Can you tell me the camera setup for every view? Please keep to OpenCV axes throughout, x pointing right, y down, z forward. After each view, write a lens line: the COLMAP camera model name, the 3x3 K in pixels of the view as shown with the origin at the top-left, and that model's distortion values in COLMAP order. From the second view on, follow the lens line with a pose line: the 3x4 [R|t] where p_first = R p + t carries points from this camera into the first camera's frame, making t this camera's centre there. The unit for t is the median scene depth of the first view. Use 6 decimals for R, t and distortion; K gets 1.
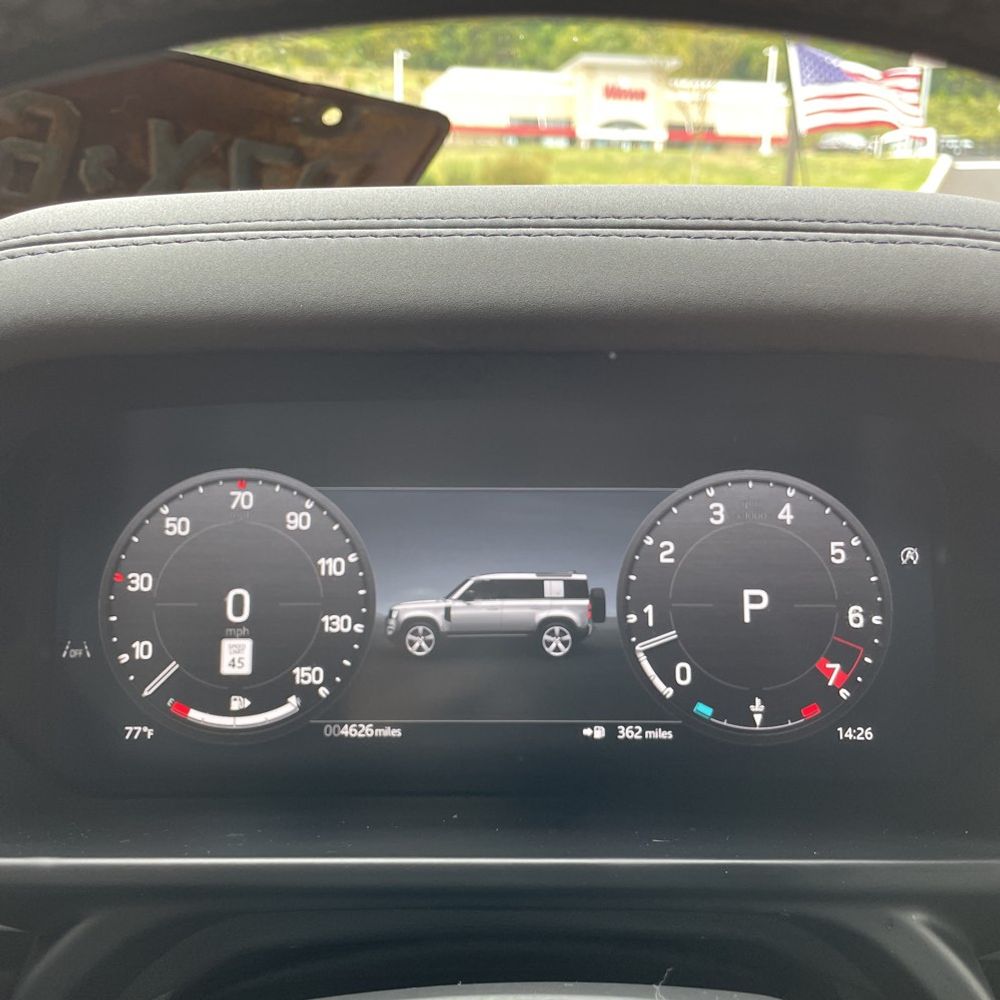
lens RADIAL K [[1027.8, 0, 496.9], [0, 1027.8, 499.0], [0, 0, 1]] dist [0.037055, 0.000000]
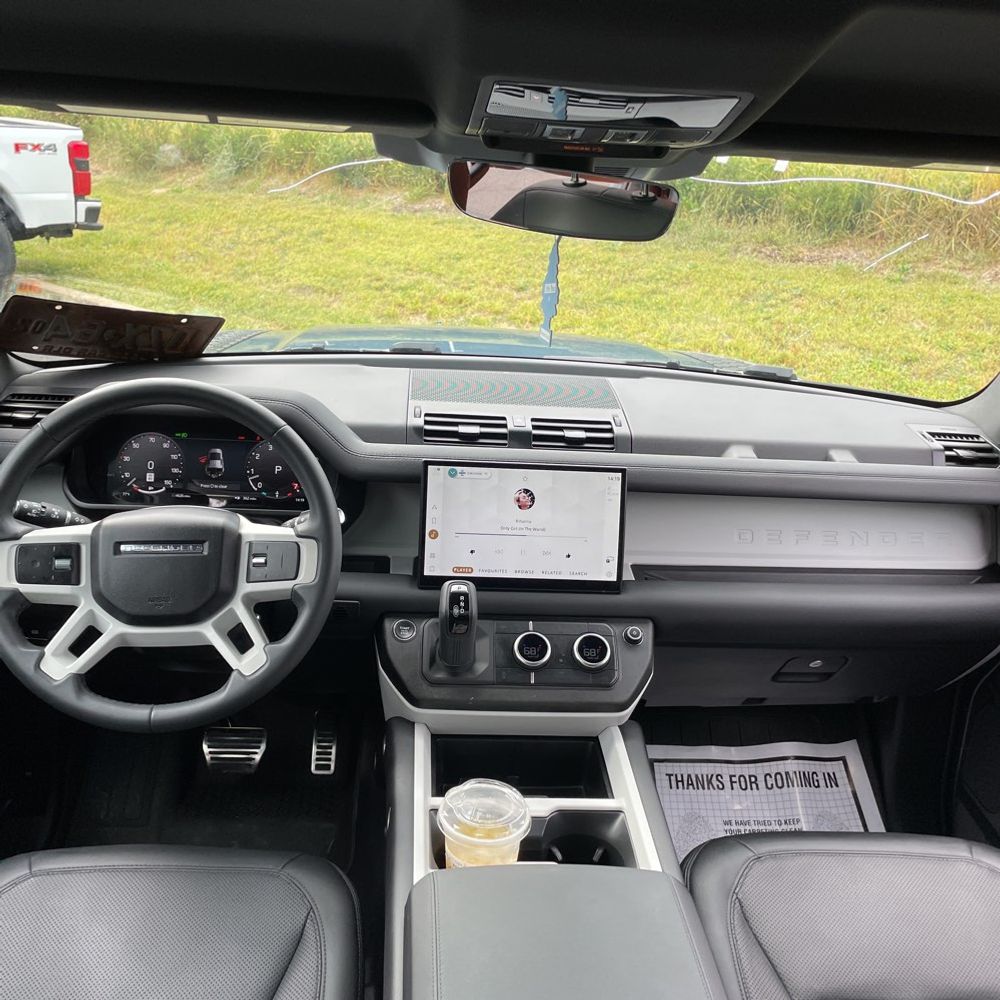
lens RADIAL K [[1027.8, 0, 504.6], [0, 1027.8, 501.3], [0, 0, 1]] dist [0.037055, 0.000000]
pose [[0.997113, 0.031009, 0.069306, 0.886102], [-0.035393, 0.997389, 0.062951, -0.063974], [-0.067173, -0.065222, 0.995607, -3.245024]]
